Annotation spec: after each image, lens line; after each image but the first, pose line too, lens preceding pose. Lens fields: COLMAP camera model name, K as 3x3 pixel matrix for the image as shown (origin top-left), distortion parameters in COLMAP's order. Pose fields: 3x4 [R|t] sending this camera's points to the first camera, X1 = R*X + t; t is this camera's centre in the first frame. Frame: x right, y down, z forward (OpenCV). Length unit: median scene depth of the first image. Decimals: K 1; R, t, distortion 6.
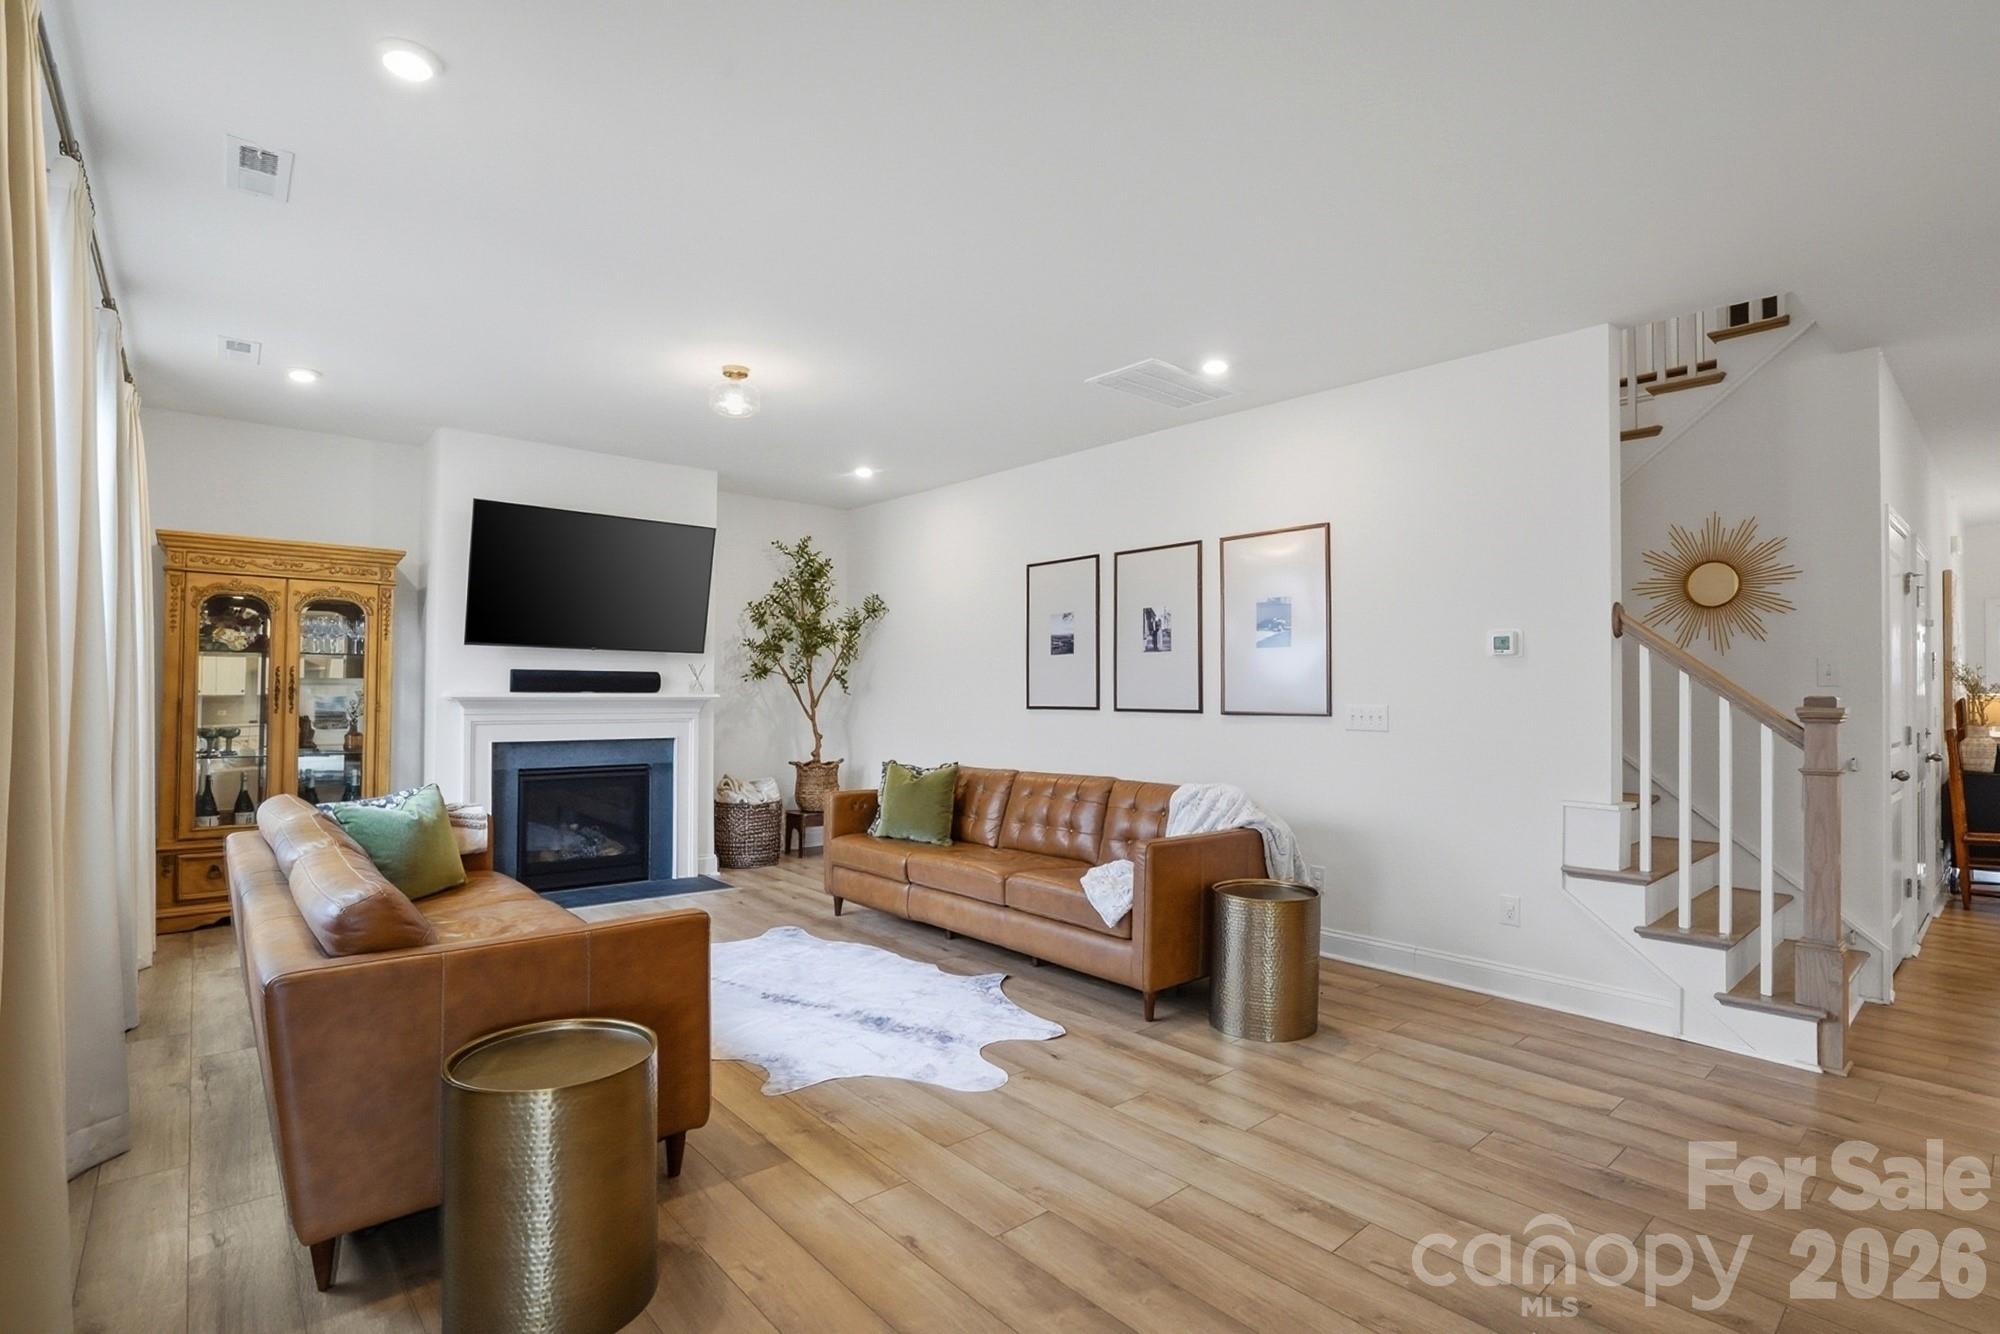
lens RADIAL K [[948.1, 0, 1008.1], [0, 948.1, 671.4], [0, 0, 1]] dist [-0.067257, 0.032122]
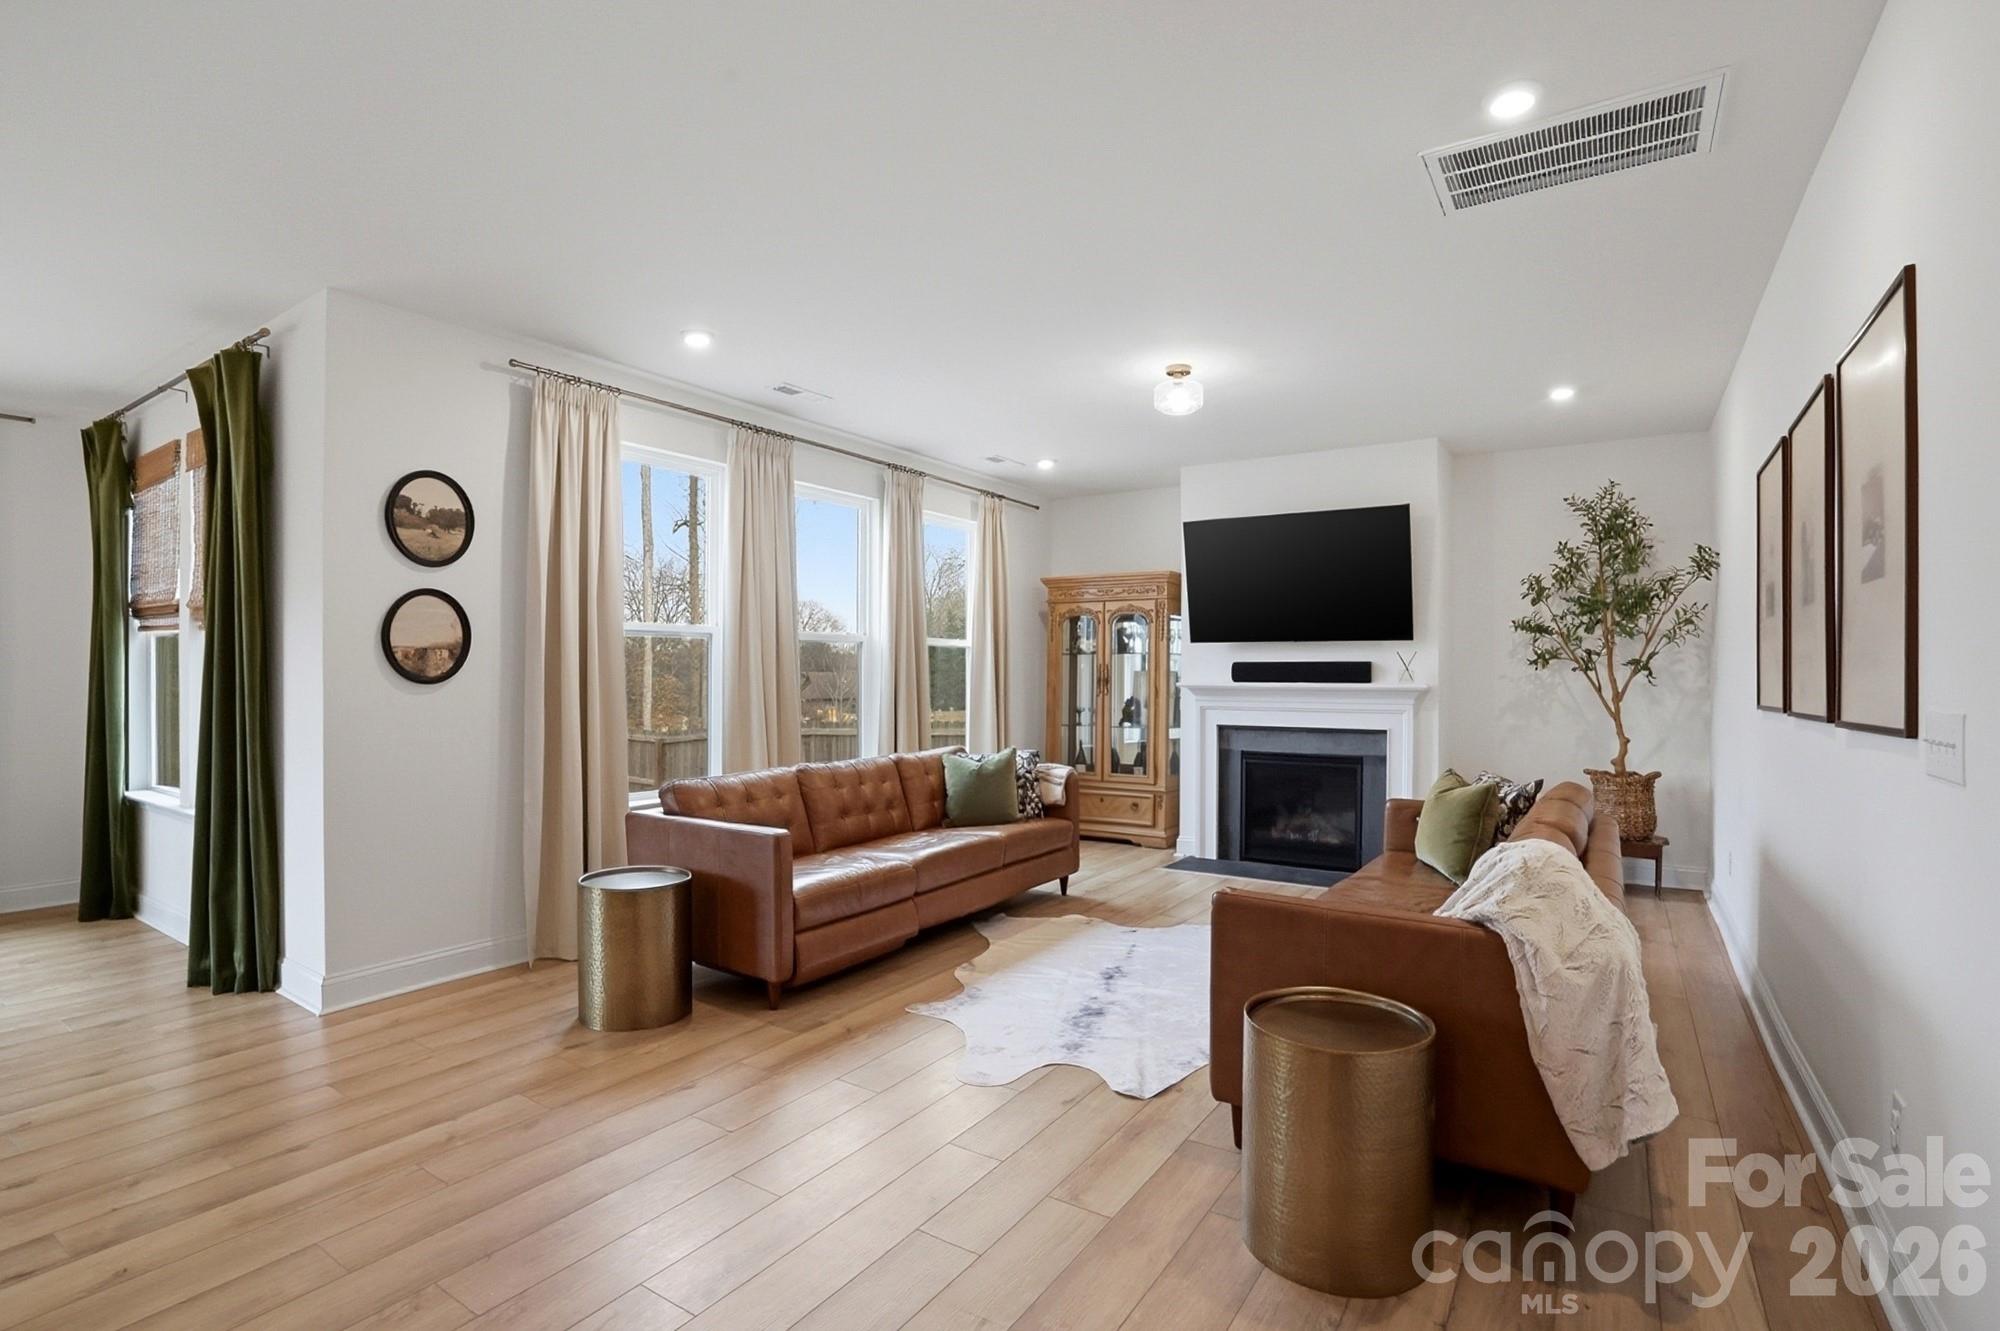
lens RADIAL K [[948.1, 0, 1008.1], [0, 948.1, 669.9], [0, 0, 1]] dist [-0.067257, 0.032122]
pose [[0.267556, -0.011700, -0.963471, 0.411639], [0.018123, 0.999810, -0.007109, 0.008562], [0.963372, -0.015559, 0.267717, 0.339808]]
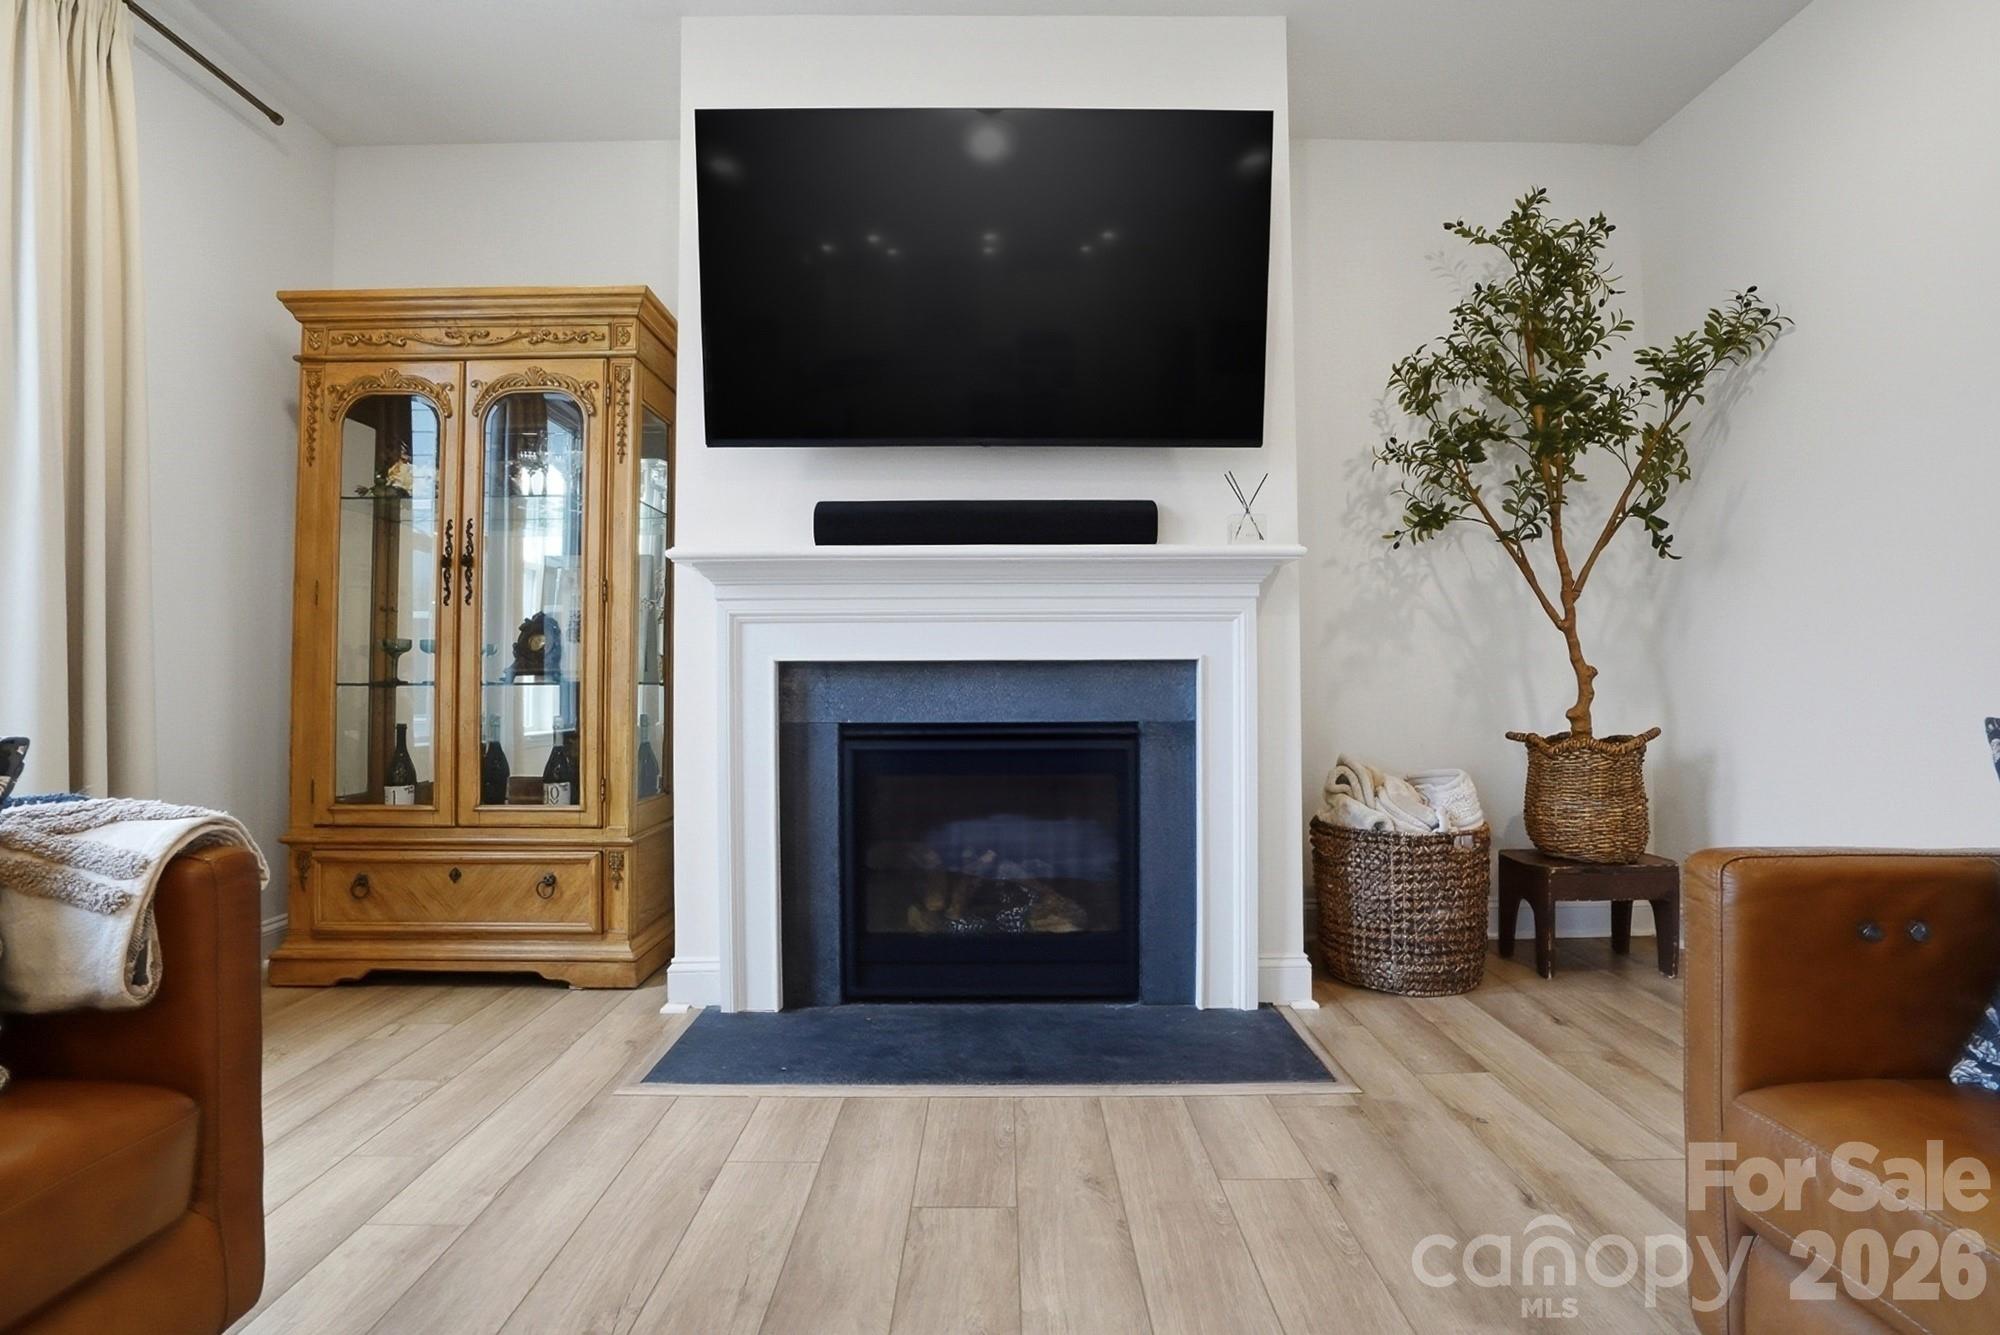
lens RADIAL K [[948.1, 0, 1008.1], [0, 948.1, 671.9], [0, 0, 1]] dist [-0.067257, 0.032122]
pose [[0.751393, -0.019897, -0.659555, -0.132857], [0.025107, 0.999684, -0.001554, 0.067214], [0.659377, -0.015392, 0.751655, 0.577499]]
